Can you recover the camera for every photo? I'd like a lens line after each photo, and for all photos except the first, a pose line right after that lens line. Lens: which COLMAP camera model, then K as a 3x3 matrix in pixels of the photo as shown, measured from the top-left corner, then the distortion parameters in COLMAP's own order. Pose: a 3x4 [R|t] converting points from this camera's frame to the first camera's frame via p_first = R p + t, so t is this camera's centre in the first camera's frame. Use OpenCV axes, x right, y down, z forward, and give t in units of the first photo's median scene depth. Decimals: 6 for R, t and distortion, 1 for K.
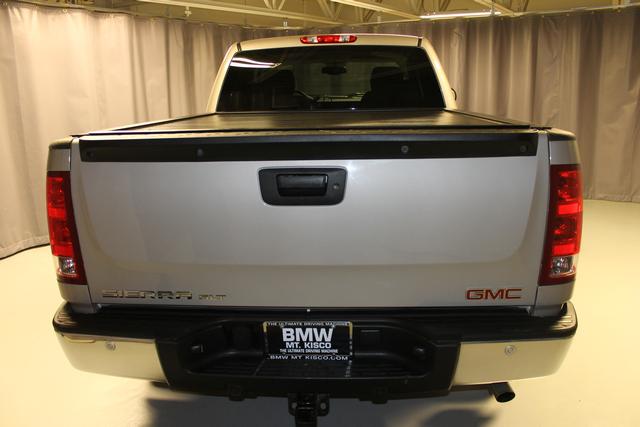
lens RADIAL K [[541.6, 0, 320.0], [0, 541.6, 213.5], [0, 0, 1]] dist [-0.185657, 0.170302]
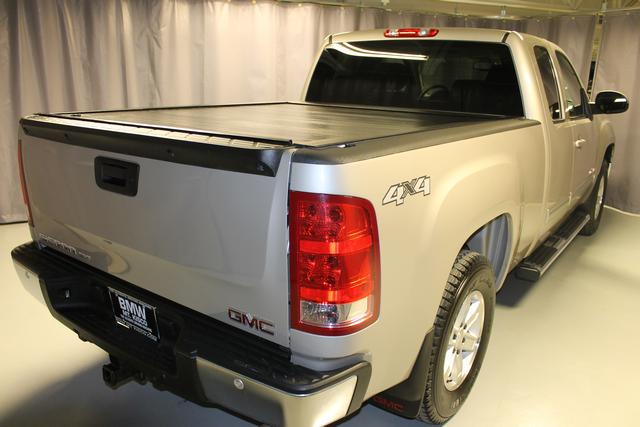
lens RADIAL K [[541.6, 0, 320.0], [0, 541.6, 213.5], [0, 0, 1]] dist [-0.185657, 0.170302]
pose [[0.832590, 0.177219, -0.524773, 0.727921], [-0.162685, 0.983888, 0.074154, -0.098579], [0.529460, 0.023632, 0.848006, 0.227190]]
